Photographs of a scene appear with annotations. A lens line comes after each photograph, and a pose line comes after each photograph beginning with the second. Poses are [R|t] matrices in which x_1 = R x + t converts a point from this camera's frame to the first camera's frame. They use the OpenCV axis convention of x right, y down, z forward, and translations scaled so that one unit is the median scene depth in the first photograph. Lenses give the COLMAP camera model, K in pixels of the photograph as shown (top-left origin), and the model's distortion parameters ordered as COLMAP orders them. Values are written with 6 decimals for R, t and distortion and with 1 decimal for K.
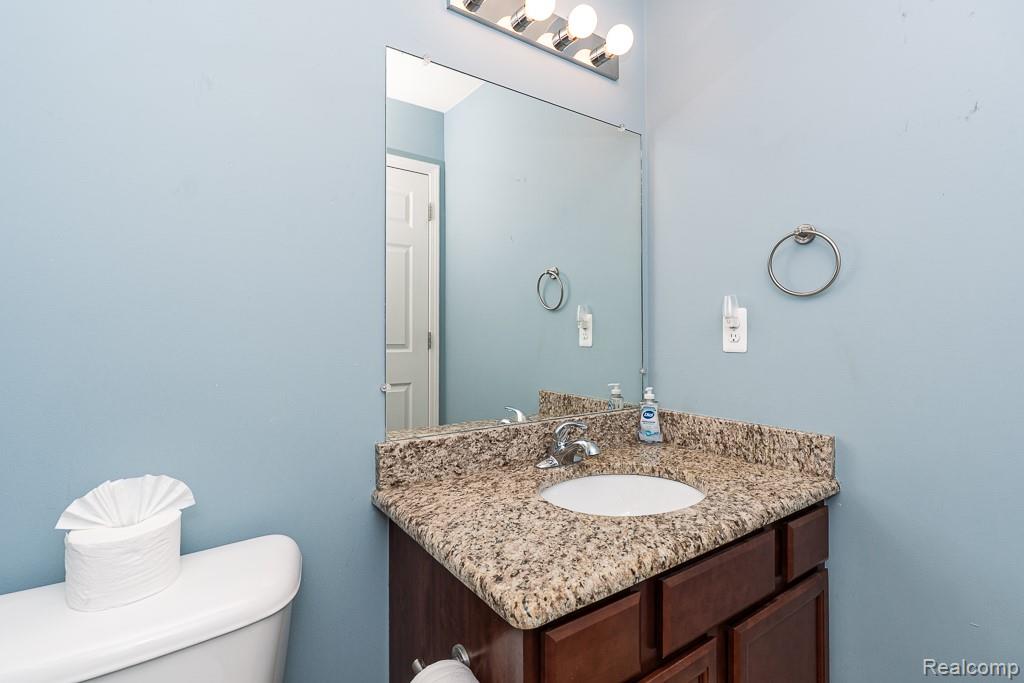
lens RADIAL K [[477.2, 0, 512.1], [0, 477.2, 320.7], [0, 0, 1]] dist [-0.001798, -0.000143]
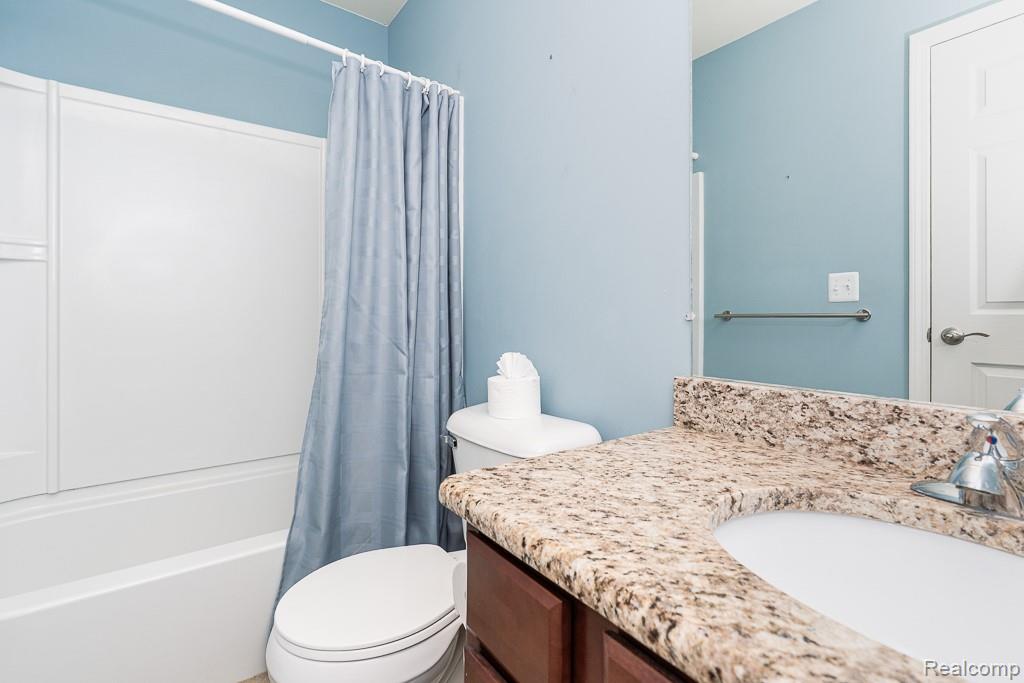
lens RADIAL K [[477.2, 0, 512.1], [0, 477.2, 320.7], [0, 0, 1]] dist [-0.001798, -0.000143]
pose [[0.013519, 0.006190, -0.999889, 0.722221], [0.018548, 0.999807, 0.006440, 0.158961], [0.999737, -0.018633, 0.013402, 0.758705]]
